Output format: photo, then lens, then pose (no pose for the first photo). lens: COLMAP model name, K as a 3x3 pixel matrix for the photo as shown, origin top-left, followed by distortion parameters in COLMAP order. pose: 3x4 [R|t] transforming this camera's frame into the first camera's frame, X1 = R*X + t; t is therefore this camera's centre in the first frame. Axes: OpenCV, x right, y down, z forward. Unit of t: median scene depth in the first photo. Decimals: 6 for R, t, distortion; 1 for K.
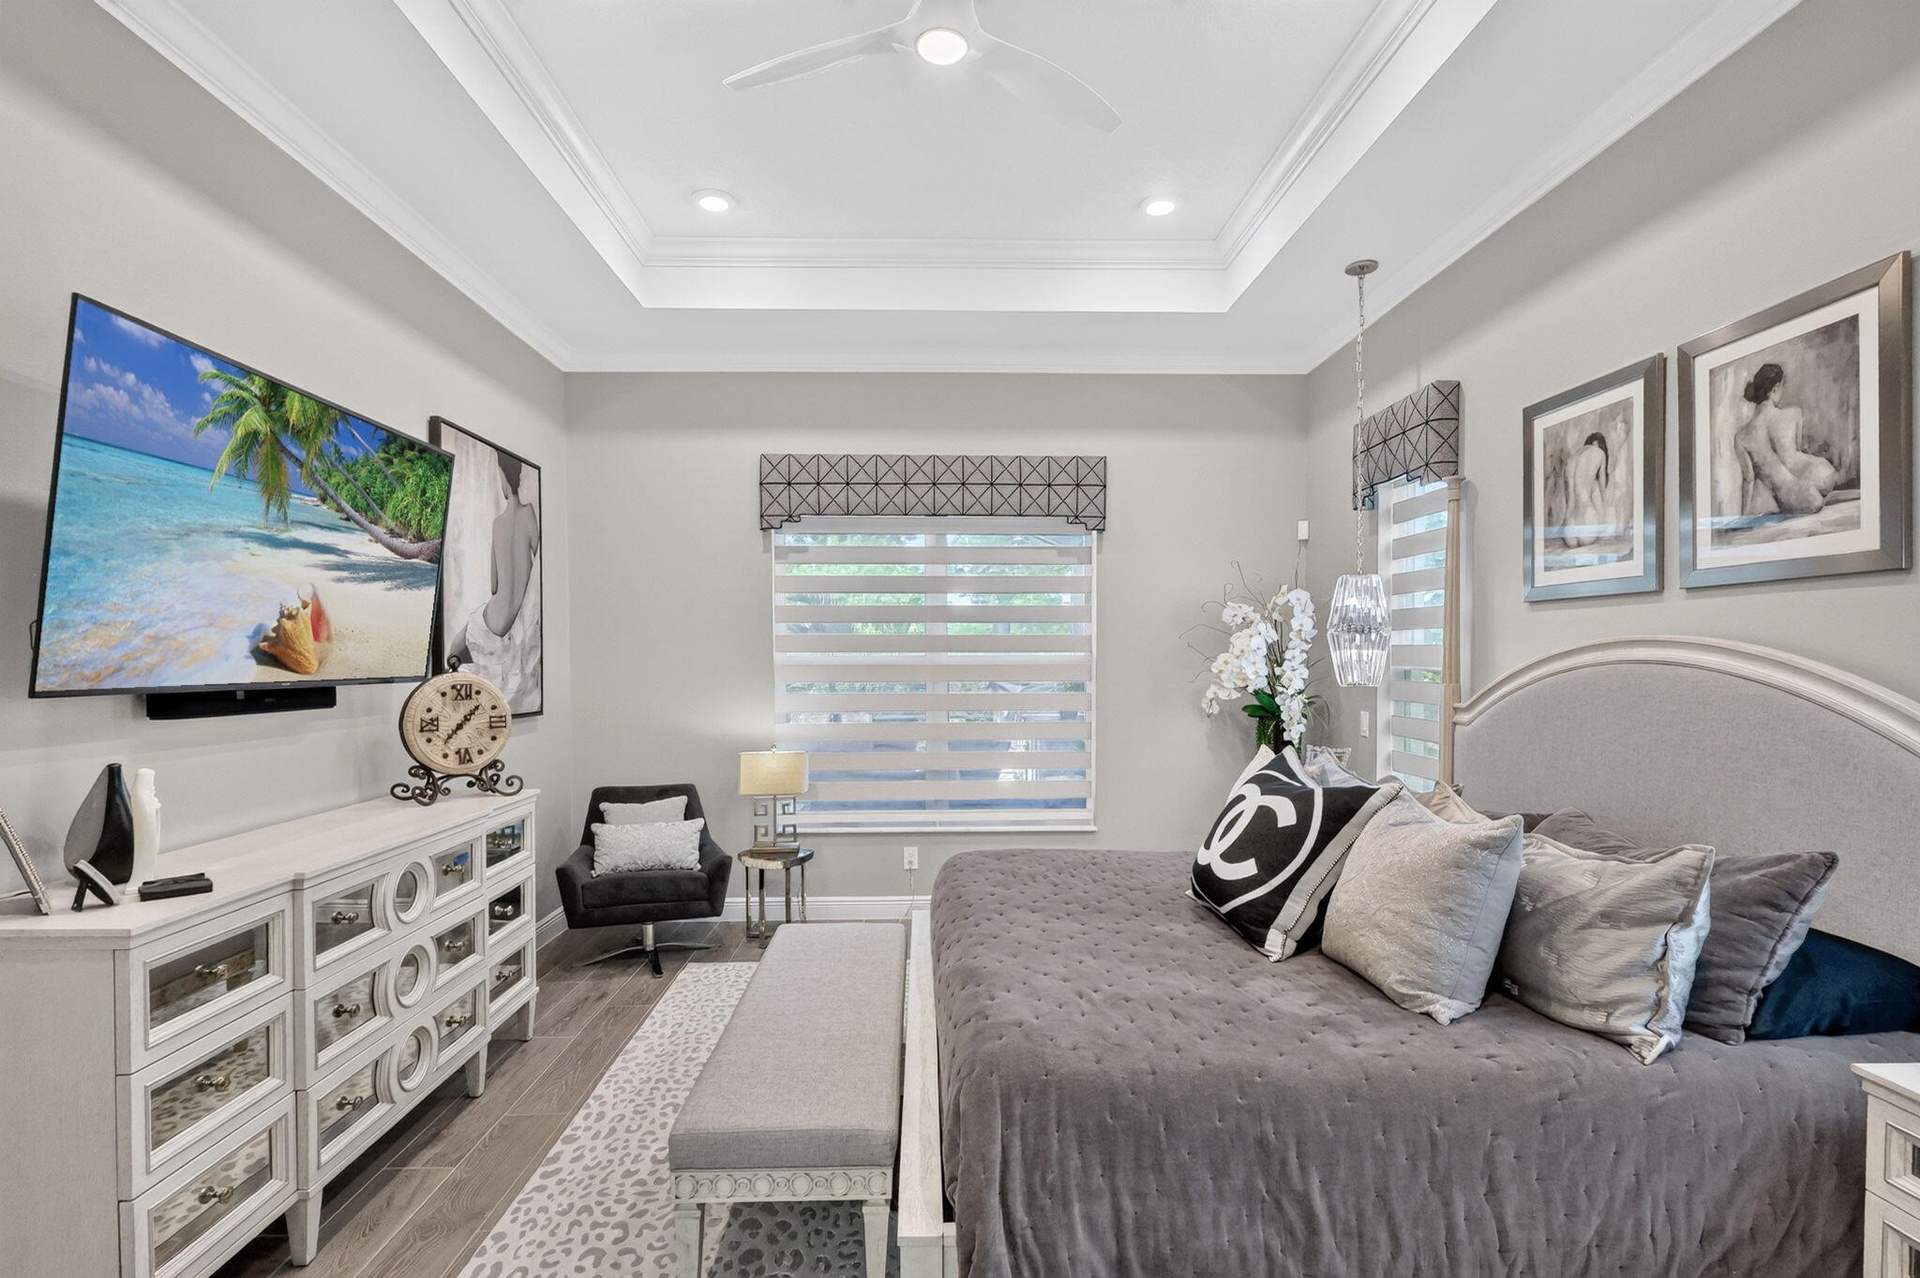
lens RADIAL K [[919.9, 0, 943.3], [0, 919.9, 672.3], [0, 0, 1]] dist [0.000821, 0.001016]
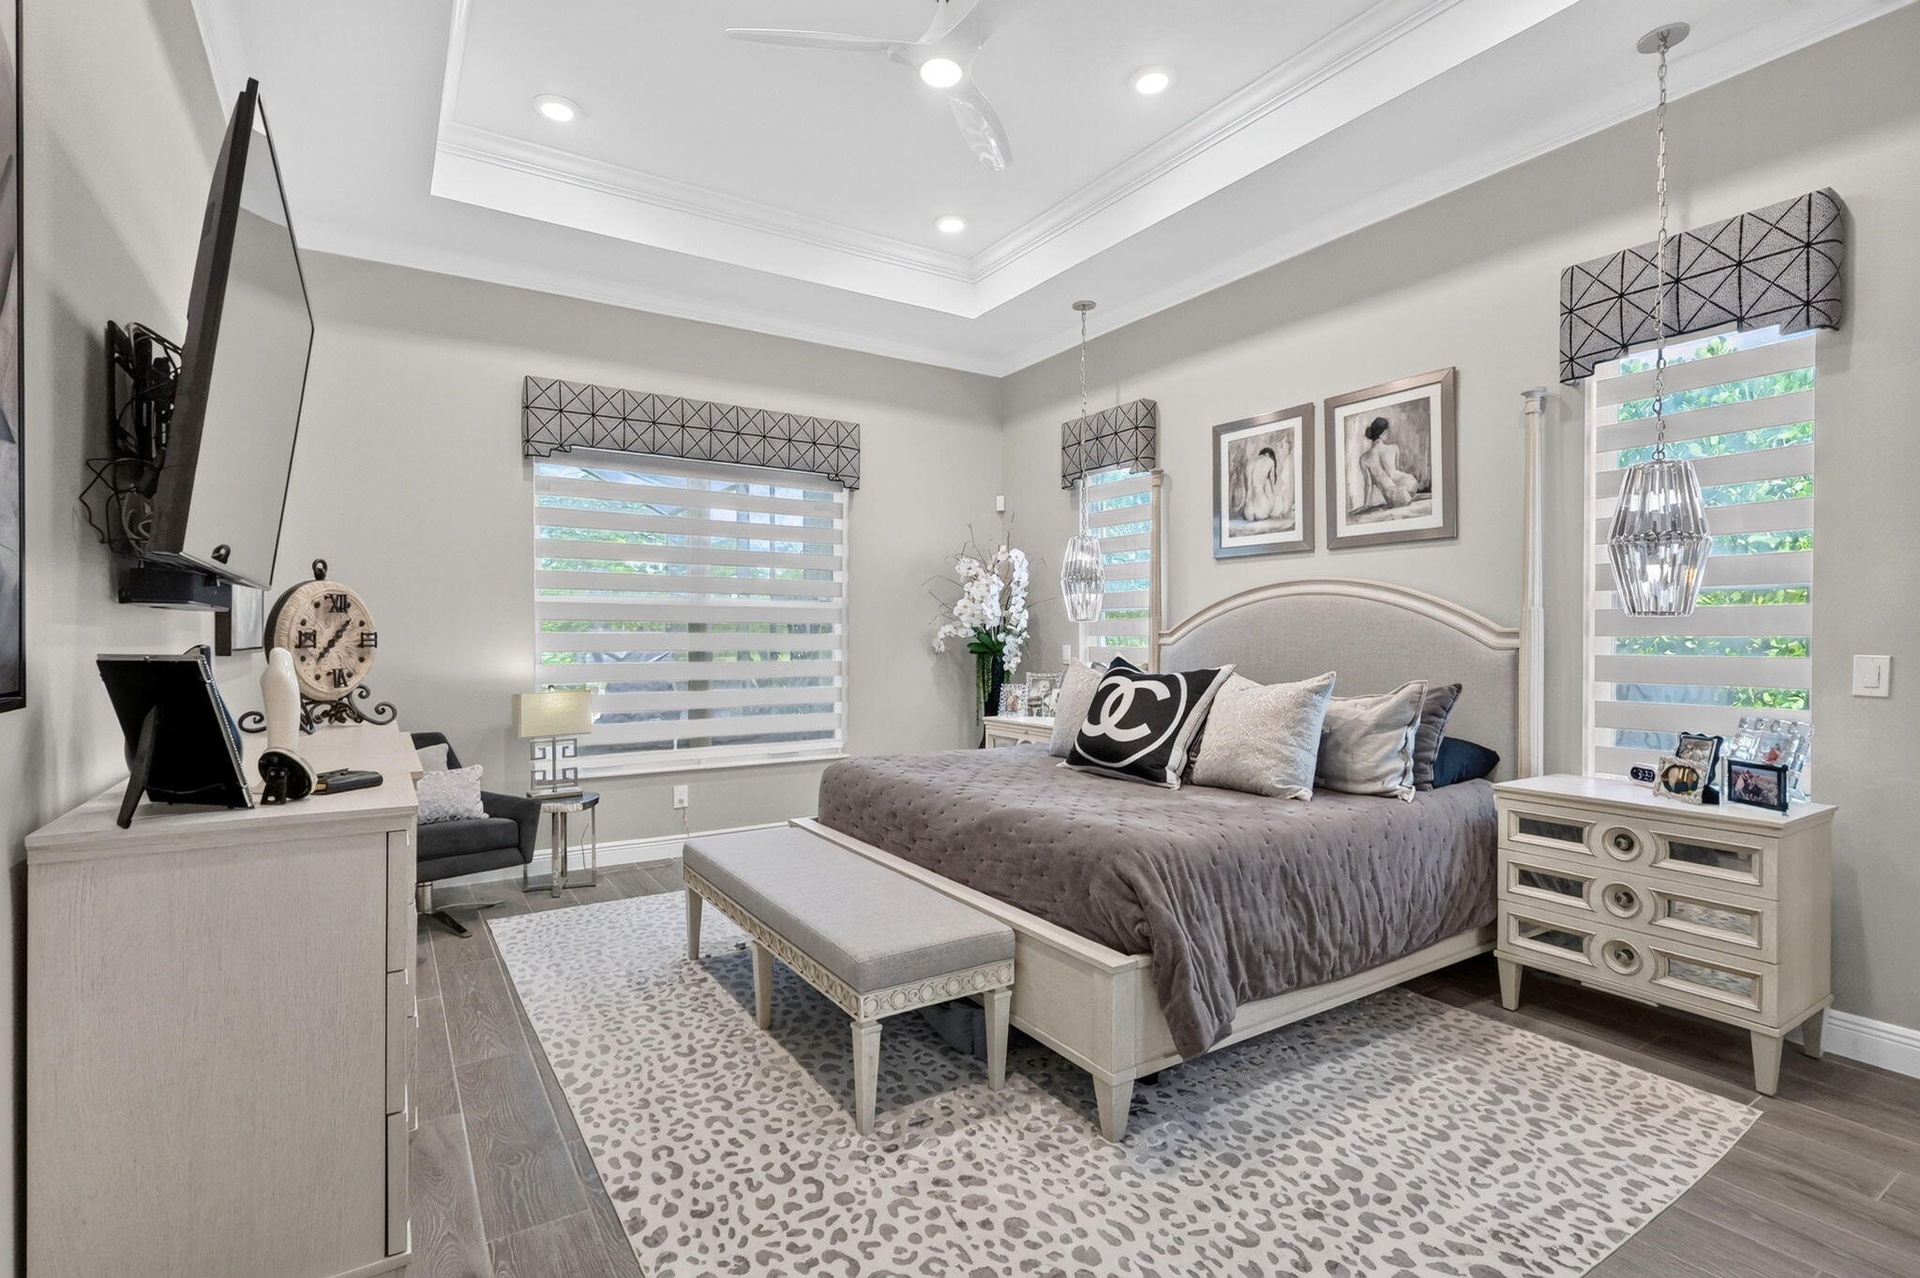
lens RADIAL K [[919.9, 0, 951.8], [0, 919.9, 633.6], [0, 0, 1]] dist [0.000821, 0.001016]
pose [[0.853341, 0.005842, 0.521320, -0.536119], [0.004784, 0.999807, -0.019035, 0.076454], [-0.521331, 0.018737, 0.853149, -0.032187]]
